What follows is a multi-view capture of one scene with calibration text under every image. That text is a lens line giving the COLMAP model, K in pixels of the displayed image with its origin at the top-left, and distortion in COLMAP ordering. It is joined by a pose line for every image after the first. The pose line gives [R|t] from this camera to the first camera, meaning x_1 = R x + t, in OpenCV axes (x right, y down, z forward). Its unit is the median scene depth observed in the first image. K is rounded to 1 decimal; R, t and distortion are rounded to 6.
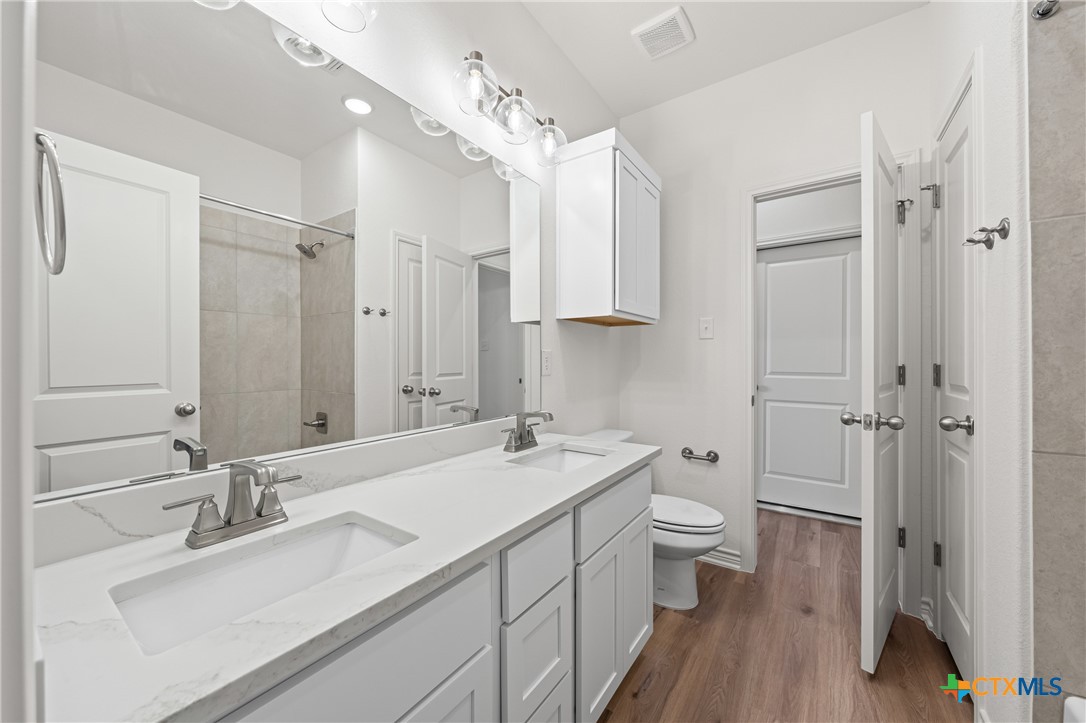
lens RADIAL K [[395.2, 0, 550.6], [0, 395.2, 356.3], [0, 0, 1]] dist [-0.001177, -0.000080]
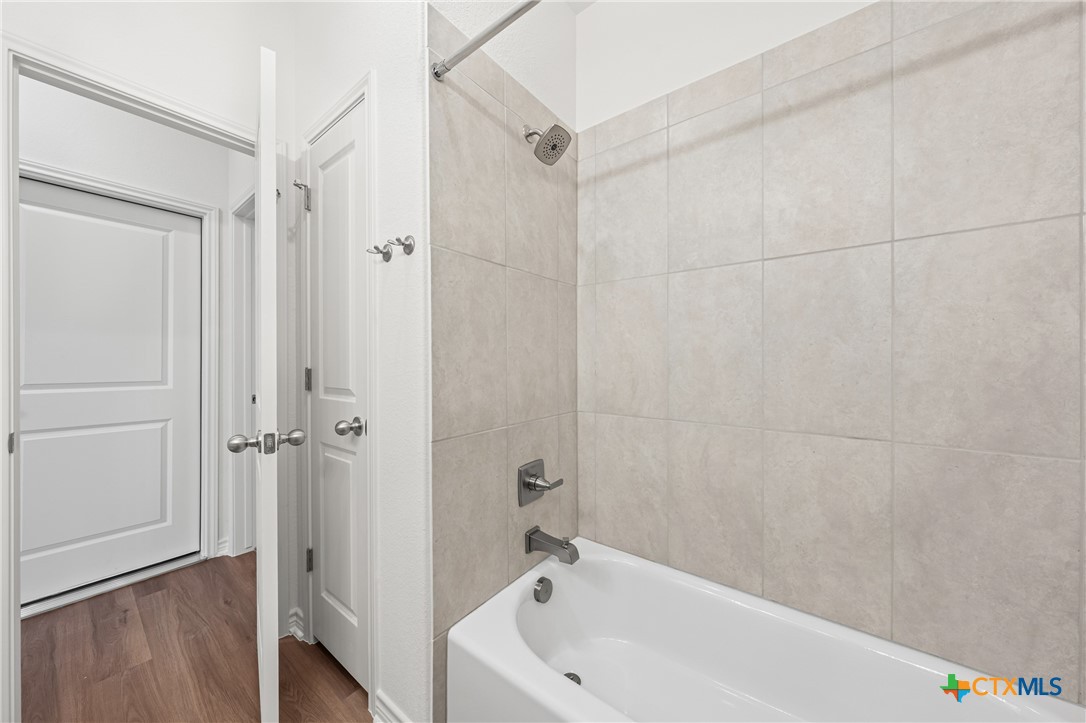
lens RADIAL K [[370.1, 0, 543.0], [0, 370.1, 361.5], [0, 0, 1]] dist [-0.000194, 0.000064]
pose [[0.059421, -0.000981, 0.998233, 0.095418], [-0.004359, 0.999990, 0.001242, -0.000190], [-0.998223, -0.004426, 0.059417, 0.394985]]
